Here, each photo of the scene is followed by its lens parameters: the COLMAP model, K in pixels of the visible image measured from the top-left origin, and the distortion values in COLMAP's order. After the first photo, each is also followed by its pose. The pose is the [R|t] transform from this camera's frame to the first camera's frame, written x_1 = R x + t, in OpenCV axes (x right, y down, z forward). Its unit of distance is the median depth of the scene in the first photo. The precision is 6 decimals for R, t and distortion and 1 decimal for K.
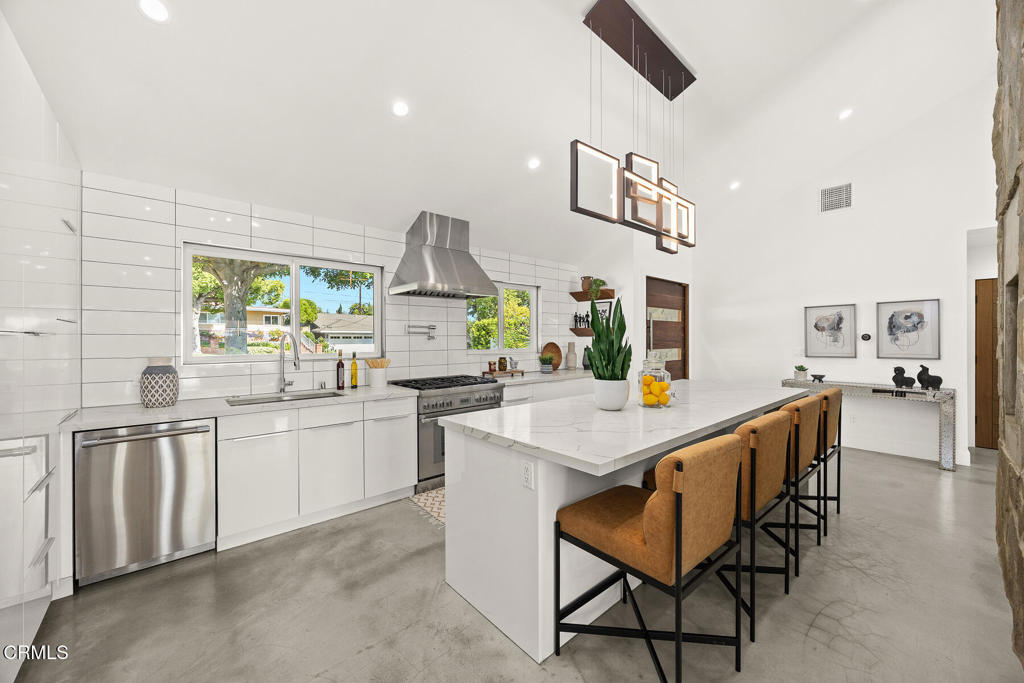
lens RADIAL K [[397.5, 0, 512.2], [0, 397.5, 336.9], [0, 0, 1]] dist [-0.002665, -0.000265]
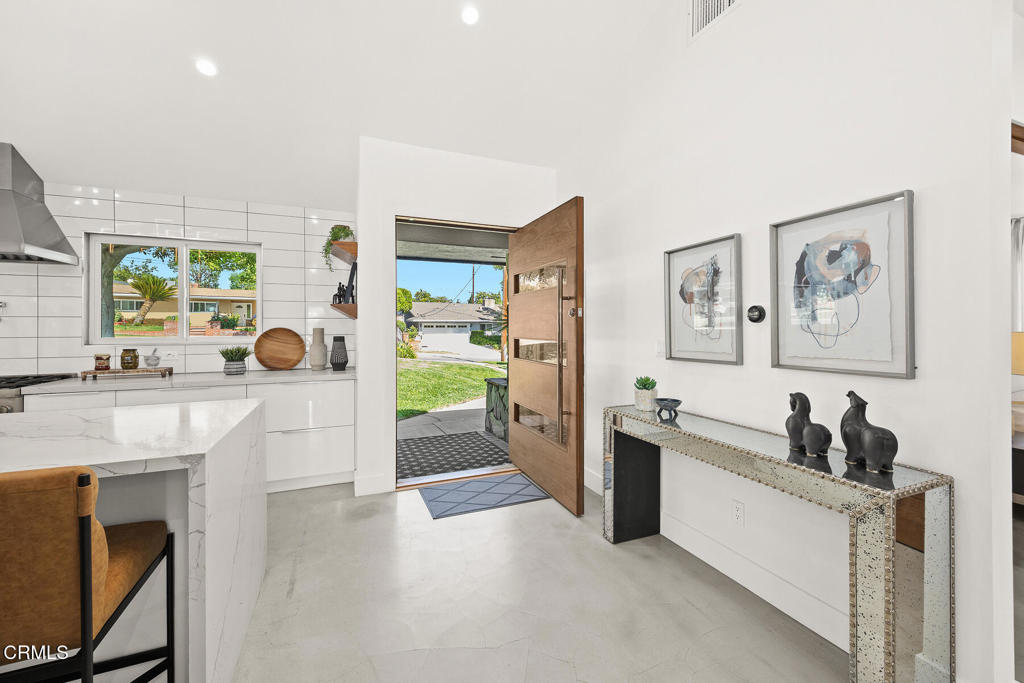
lens RADIAL K [[425.2, 0, 515.4], [0, 425.2, 324.1], [0, 0, 1]] dist [-0.000511, -0.000038]
pose [[0.951483, -0.001959, -0.307695, 0.803019], [0.000327, 0.999986, -0.005353, 0.013509], [0.307701, 0.004993, 0.951470, 0.519493]]
